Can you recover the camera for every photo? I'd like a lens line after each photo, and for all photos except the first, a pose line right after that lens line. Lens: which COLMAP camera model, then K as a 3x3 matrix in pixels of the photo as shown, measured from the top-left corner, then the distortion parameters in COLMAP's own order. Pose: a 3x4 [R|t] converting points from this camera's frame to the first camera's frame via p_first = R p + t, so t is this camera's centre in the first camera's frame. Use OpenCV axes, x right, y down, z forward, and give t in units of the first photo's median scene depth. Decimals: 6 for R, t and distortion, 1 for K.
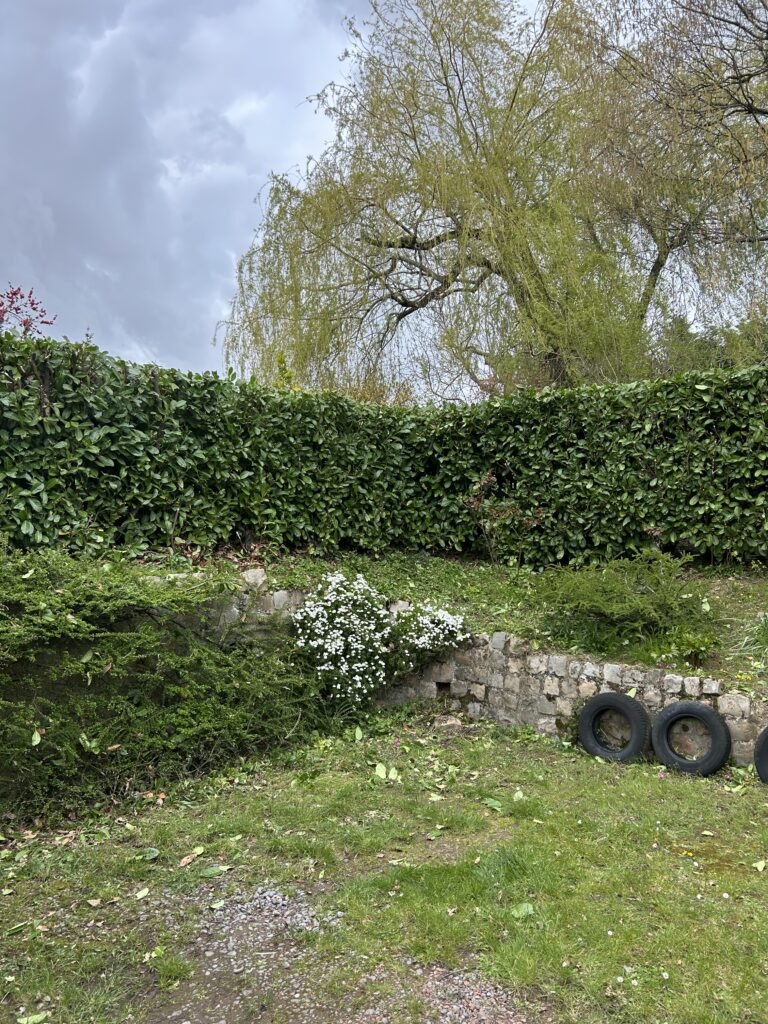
lens RADIAL K [[746.8, 0, 384.0], [0, 746.8, 512.0], [0, 0, 1]] dist [0.043192, 0.000542]
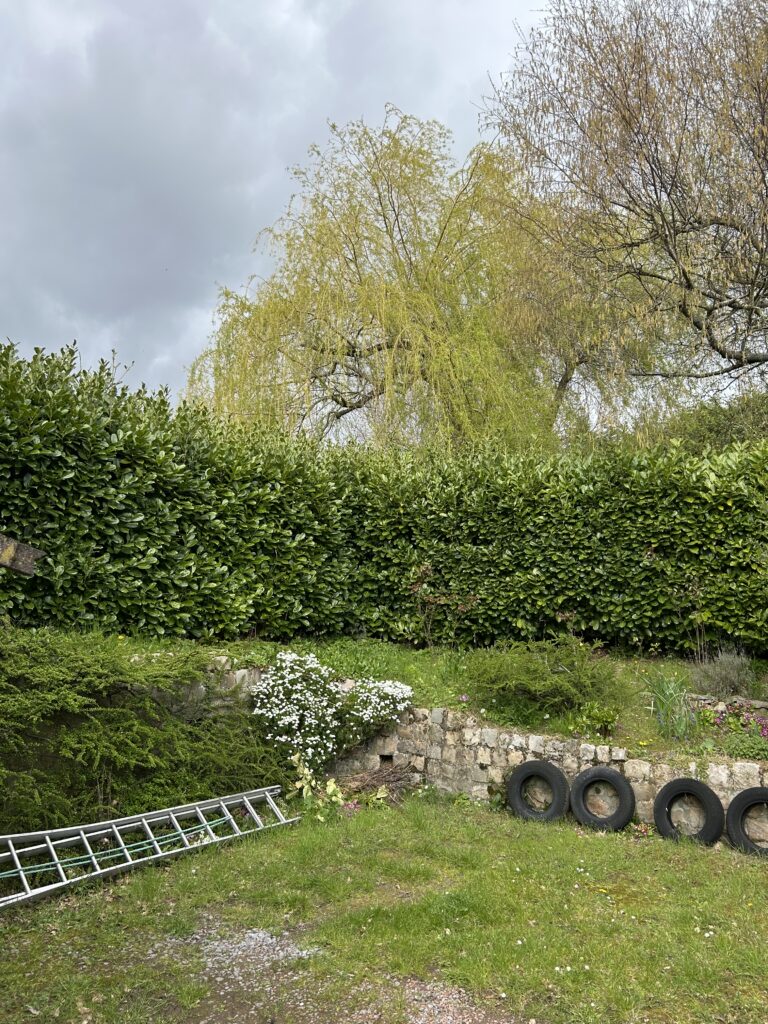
lens RADIAL K [[746.8, 0, 384.0], [0, 746.8, 512.0], [0, 0, 1]] dist [0.043192, 0.000542]
pose [[0.993156, 0.028936, 0.113151, -0.066351], [-0.016813, 0.994154, -0.106656, -0.011219], [-0.115576, 0.104024, 0.987837, -0.142617]]
